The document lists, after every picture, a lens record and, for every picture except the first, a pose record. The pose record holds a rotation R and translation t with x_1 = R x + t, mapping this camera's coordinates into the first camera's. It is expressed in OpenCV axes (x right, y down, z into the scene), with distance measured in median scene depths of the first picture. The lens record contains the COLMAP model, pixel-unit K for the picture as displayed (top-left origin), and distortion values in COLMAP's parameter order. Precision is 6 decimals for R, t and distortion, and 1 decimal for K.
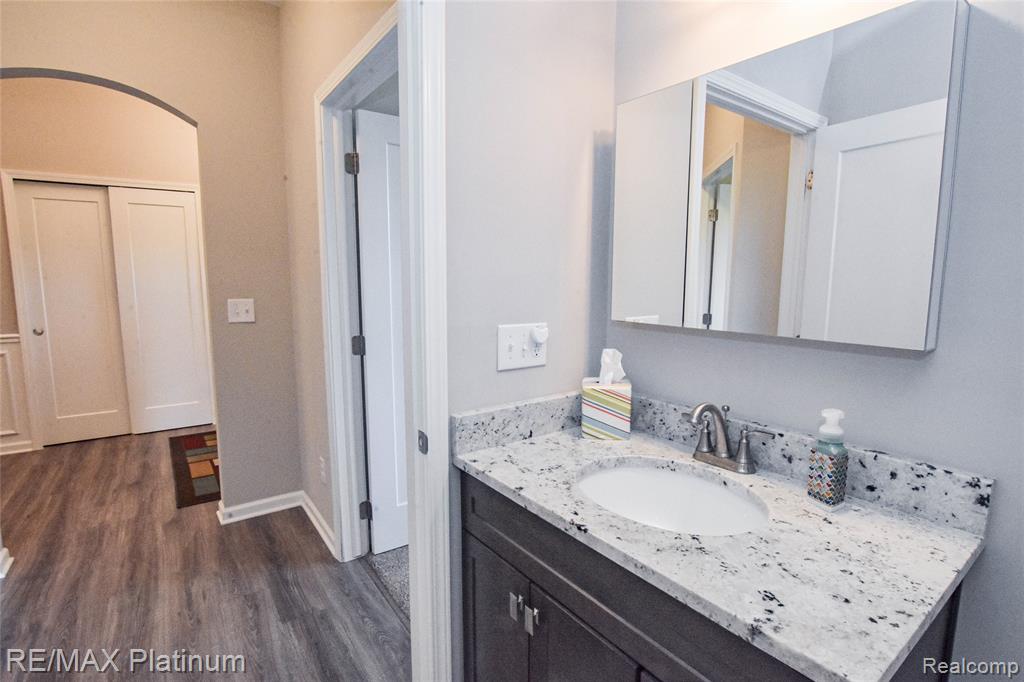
lens RADIAL K [[491.6, 0, 512.9], [0, 491.6, 338.4], [0, 0, 1]] dist [-0.004084, -0.000653]
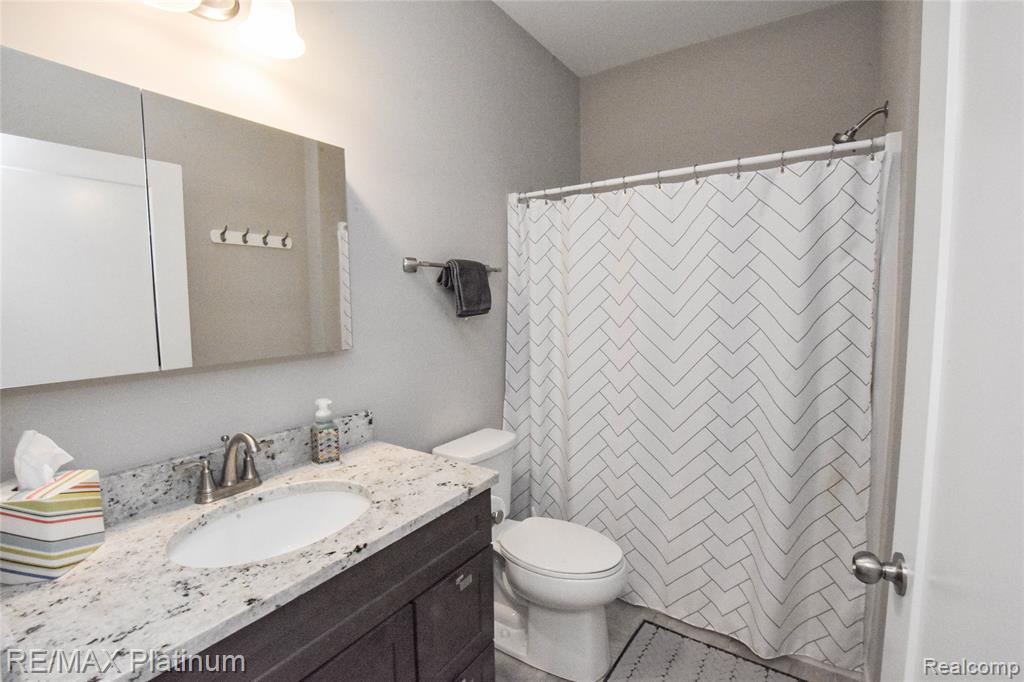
lens RADIAL K [[453.7, 0, 522.1], [0, 453.7, 342.1], [0, 0, 1]] dist [-0.028866, 0.000708]
pose [[-0.338461, -0.085490, 0.937089, -0.816157], [0.126523, 0.982687, 0.135348, -0.132800], [-0.932436, 0.164373, -0.321785, 0.876709]]
